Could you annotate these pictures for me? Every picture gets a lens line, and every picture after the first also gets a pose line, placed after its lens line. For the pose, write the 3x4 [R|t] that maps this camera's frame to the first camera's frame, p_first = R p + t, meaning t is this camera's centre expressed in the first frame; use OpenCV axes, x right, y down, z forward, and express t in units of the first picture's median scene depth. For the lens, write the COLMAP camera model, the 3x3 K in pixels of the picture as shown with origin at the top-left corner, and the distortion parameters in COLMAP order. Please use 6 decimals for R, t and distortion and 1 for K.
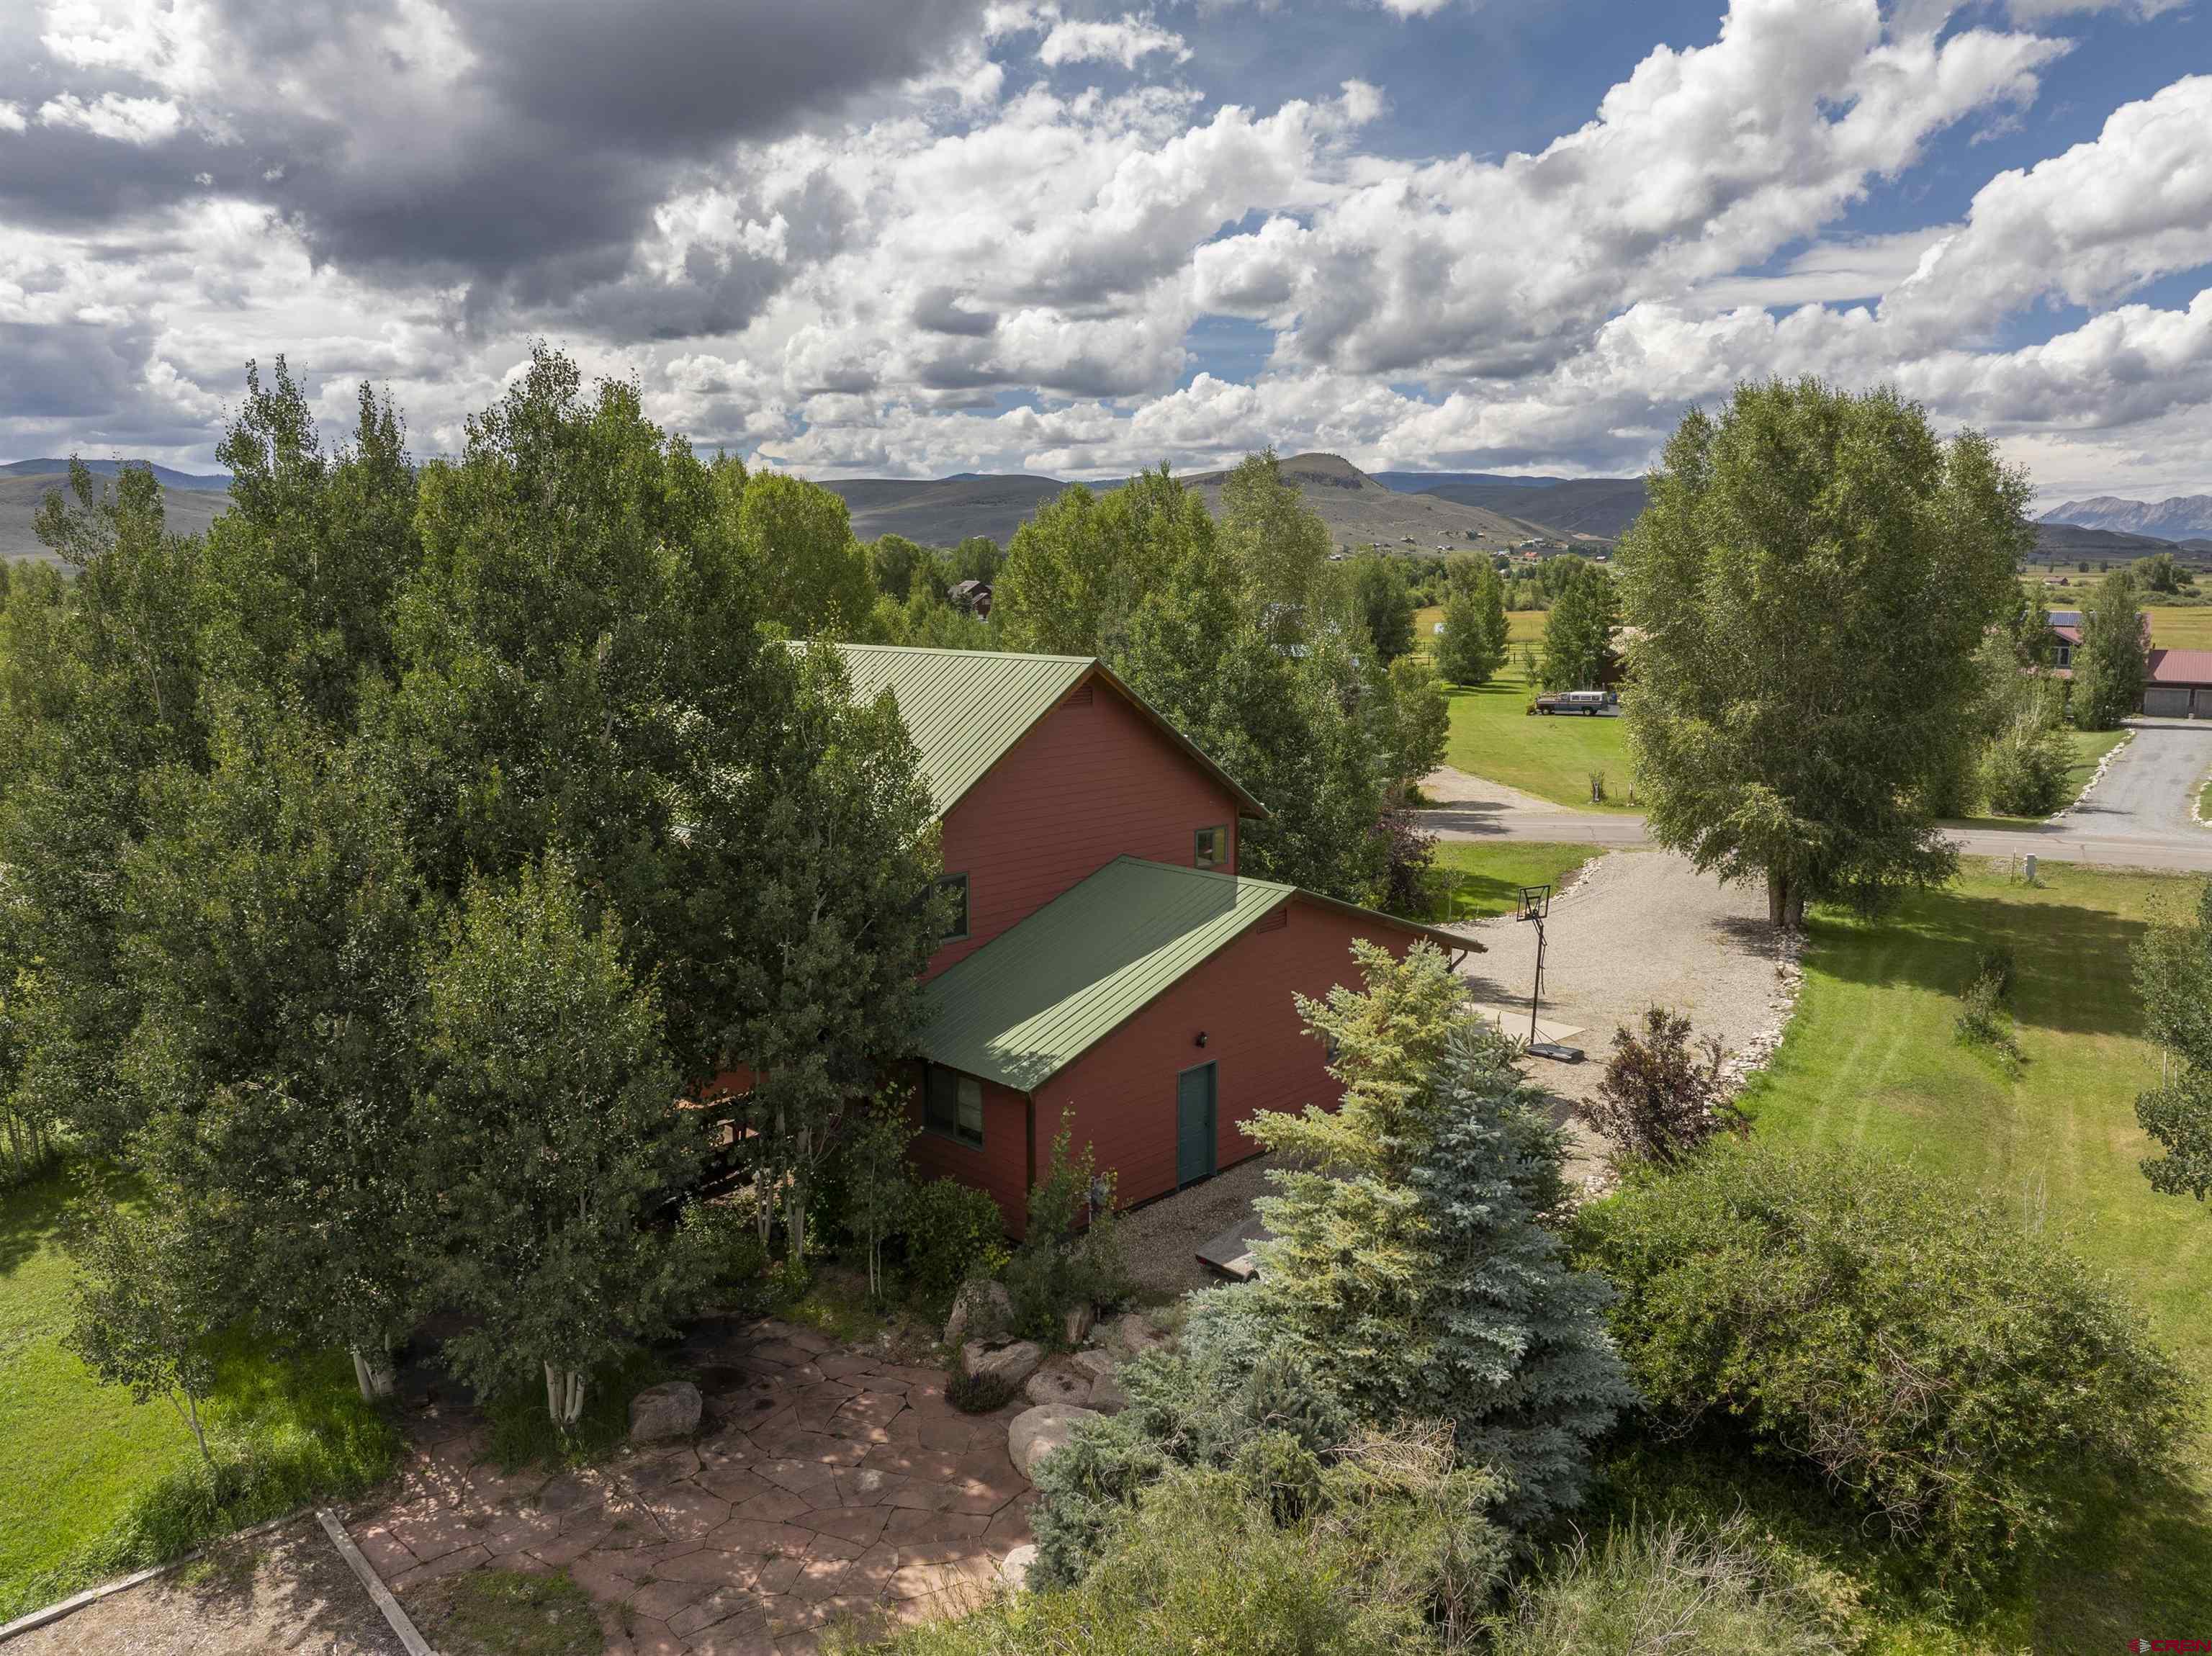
lens RADIAL K [[1563.7, 0, 1118.2], [0, 1563.7, 823.8], [0, 0, 1]] dist [-0.051262, 0.018560]
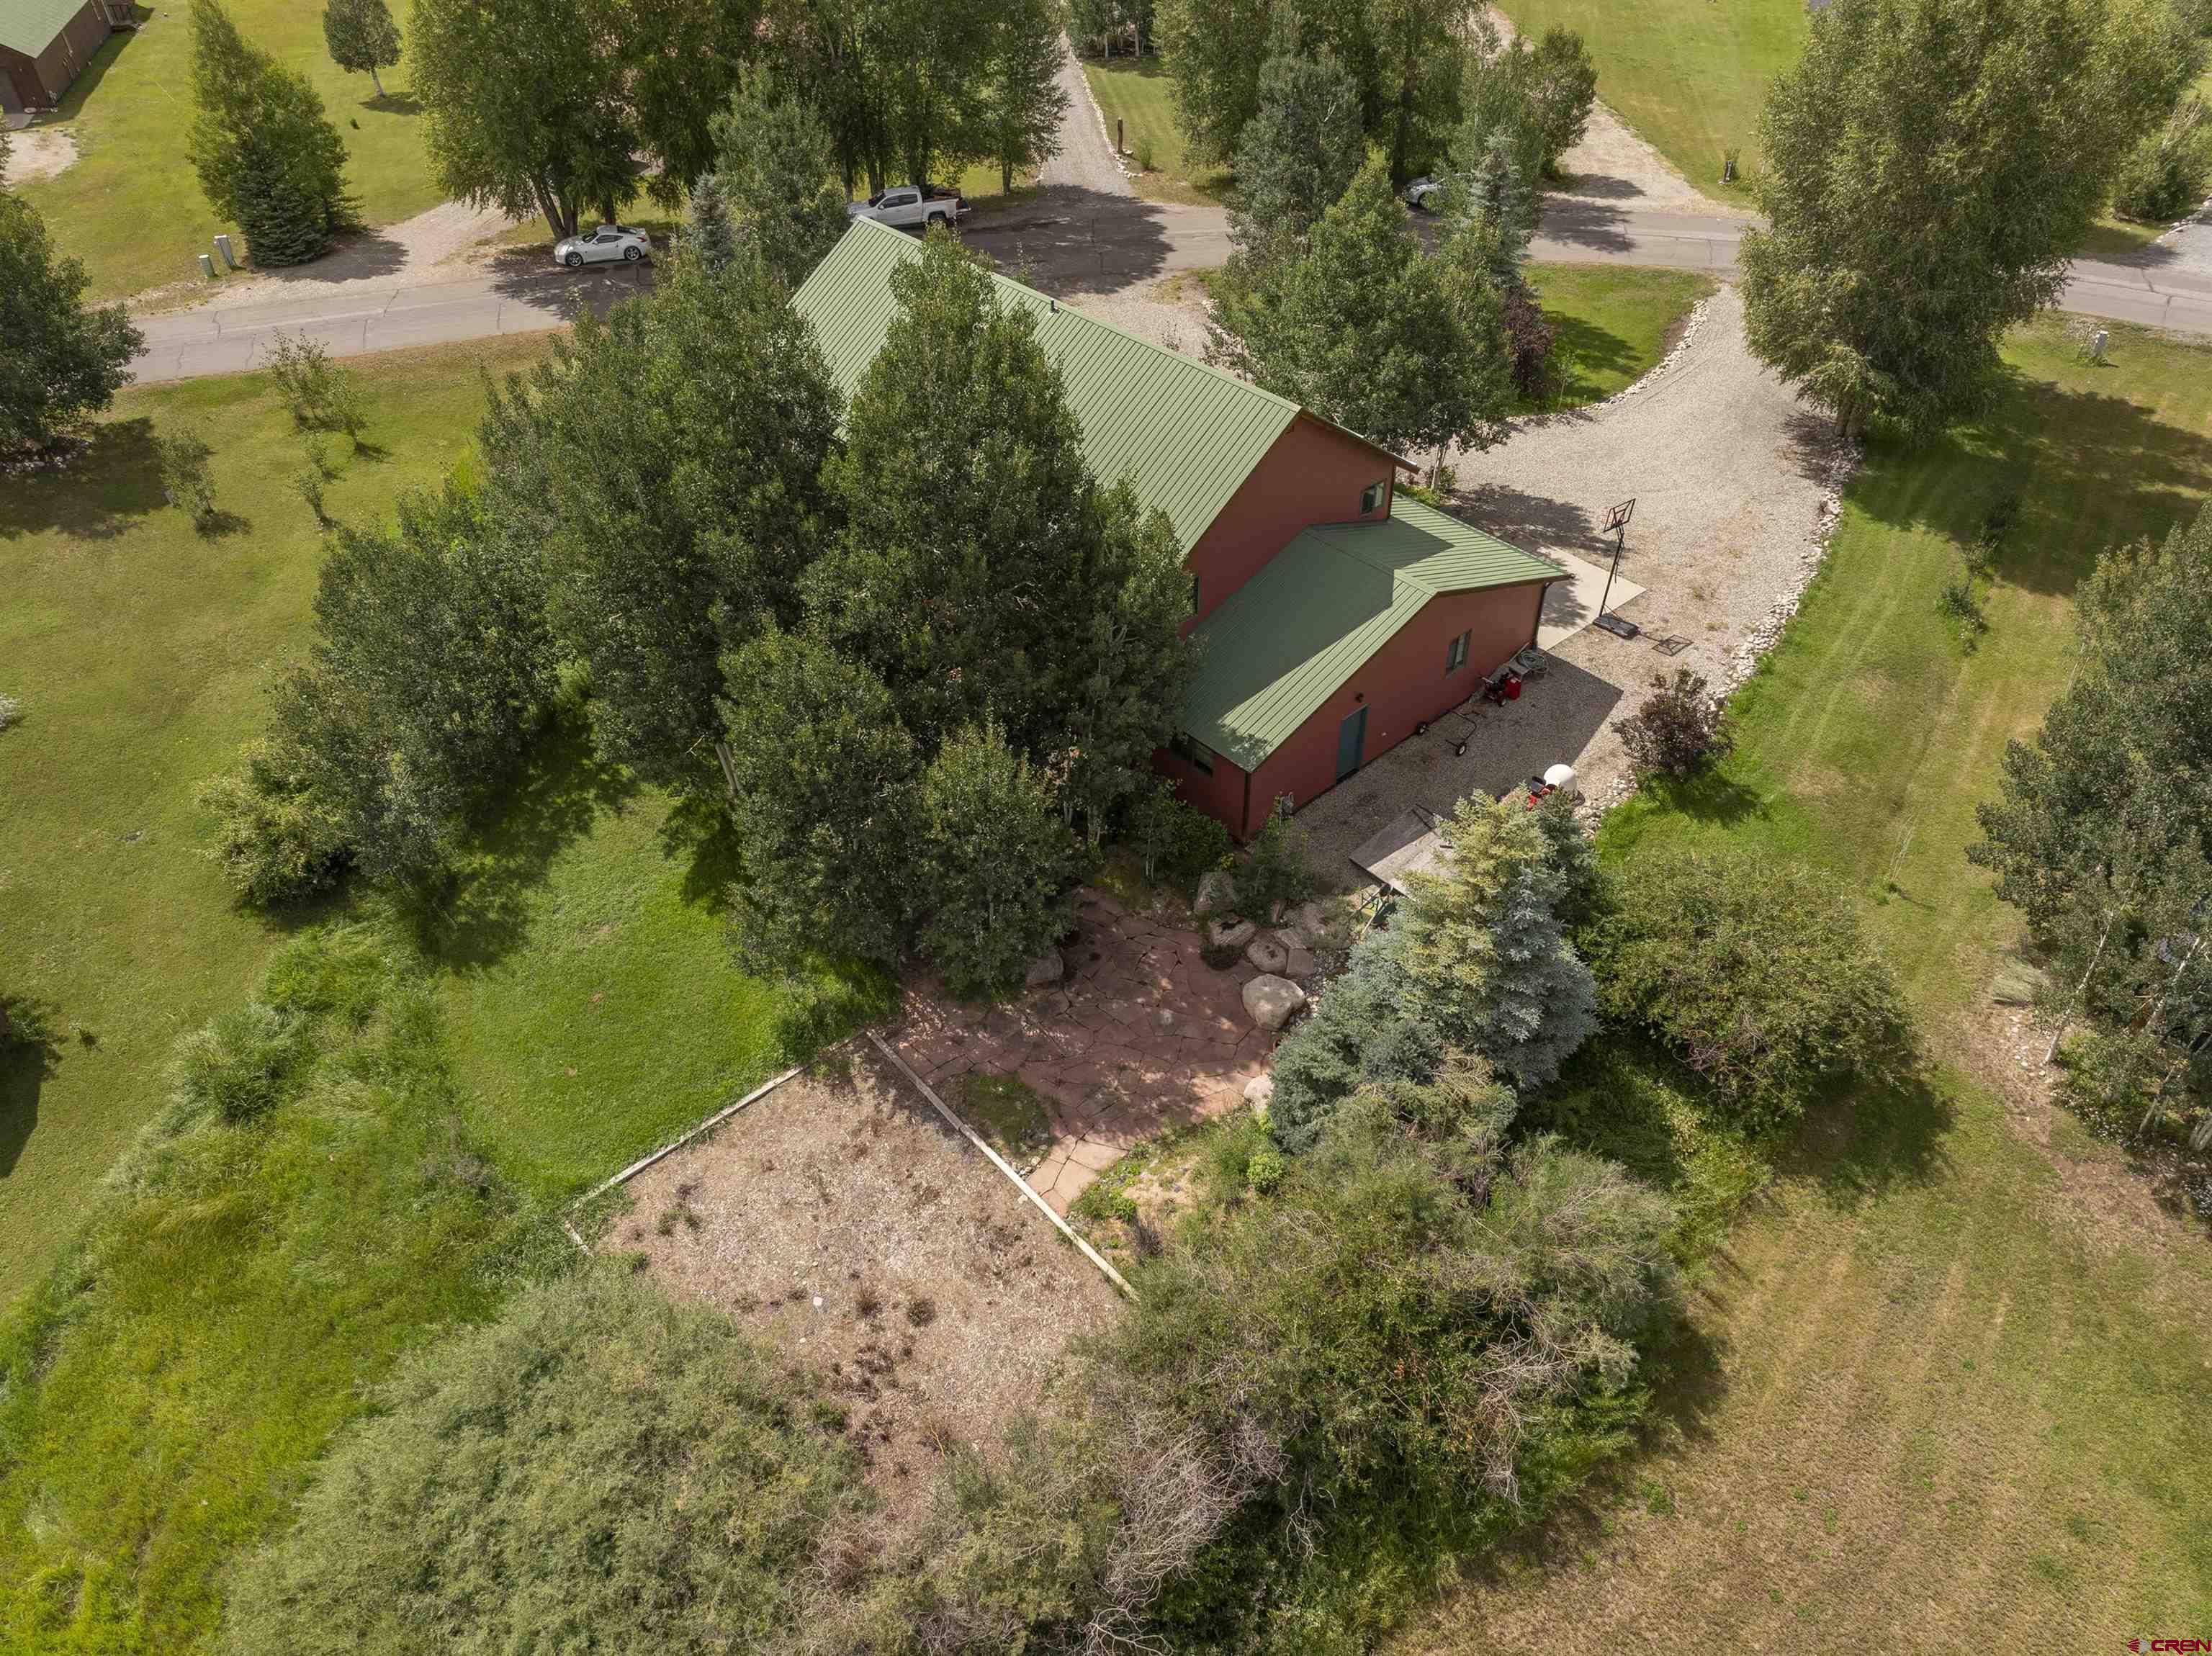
lens RADIAL K [[1563.7, 0, 1105.6], [0, 1563.7, 831.7], [0, 0, 1]] dist [-0.051262, 0.018560]
pose [[0.998299, 0.028362, -0.050932, -0.132279], [0.003020, 0.847335, 0.531050, -0.659963], [0.058218, -0.530301, 0.845808, -0.386687]]
